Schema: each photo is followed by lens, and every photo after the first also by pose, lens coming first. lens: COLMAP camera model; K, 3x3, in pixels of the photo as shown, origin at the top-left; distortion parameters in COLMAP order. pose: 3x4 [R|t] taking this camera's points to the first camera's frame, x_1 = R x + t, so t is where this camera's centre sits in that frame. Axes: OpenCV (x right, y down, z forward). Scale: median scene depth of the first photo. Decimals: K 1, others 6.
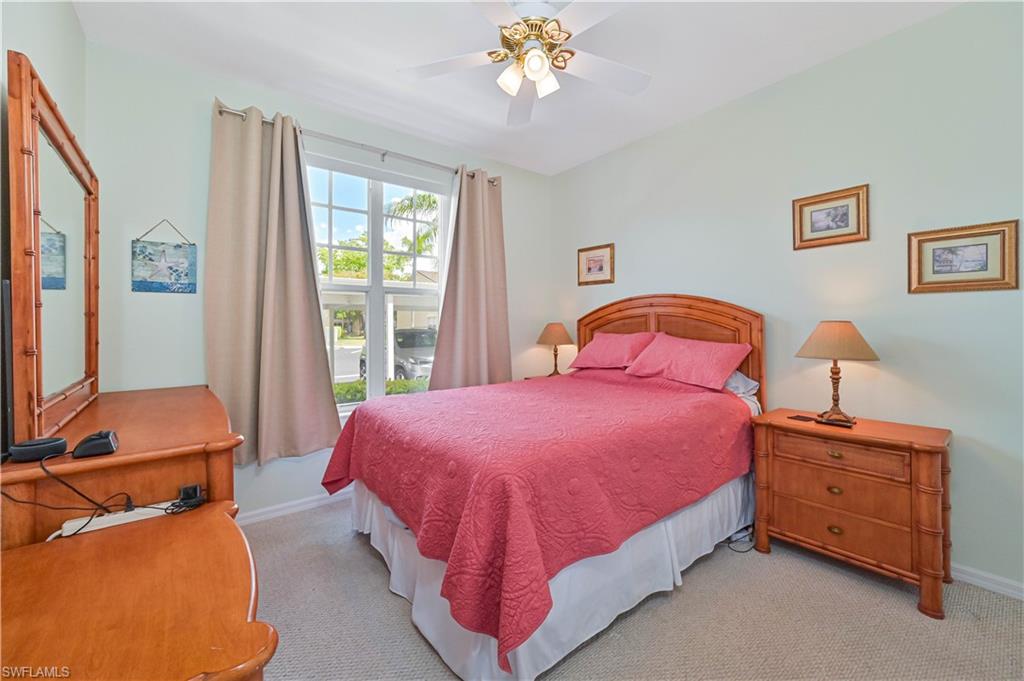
lens RADIAL K [[410.9, 0, 515.0], [0, 410.9, 339.2], [0, 0, 1]] dist [0.002633, 0.000383]
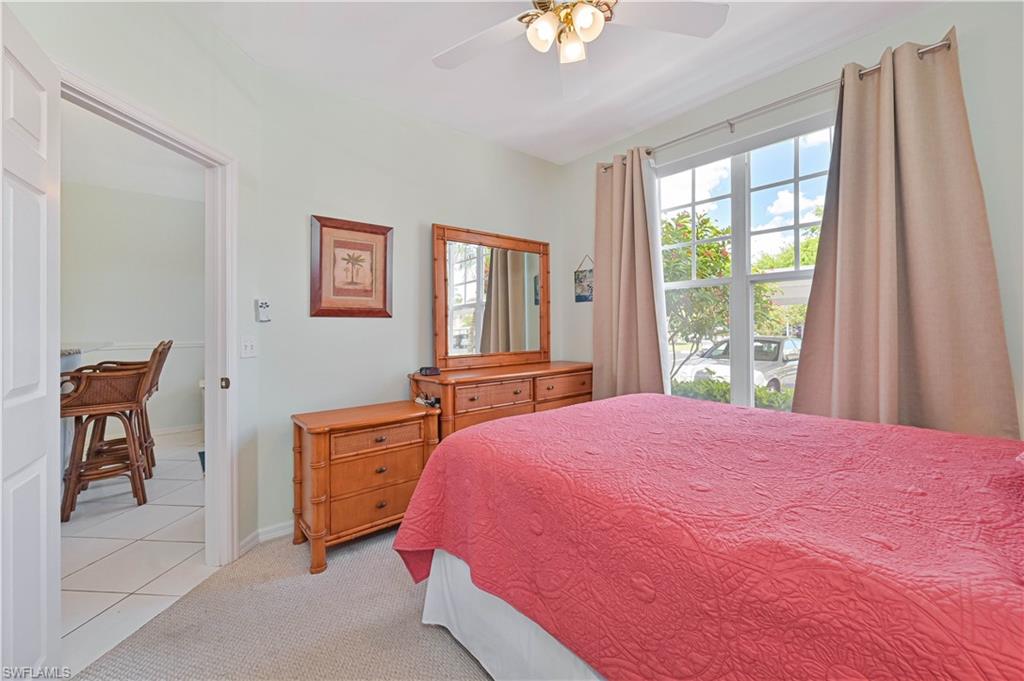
lens RADIAL K [[410.9, 0, 515.0], [0, 410.9, 339.2], [0, 0, 1]] dist [0.002633, 0.000383]
pose [[0.033034, 0.038966, -0.998694, 0.360556], [-0.030669, 0.998809, 0.037956, -0.010929], [0.998984, 0.029375, 0.034190, 0.345811]]
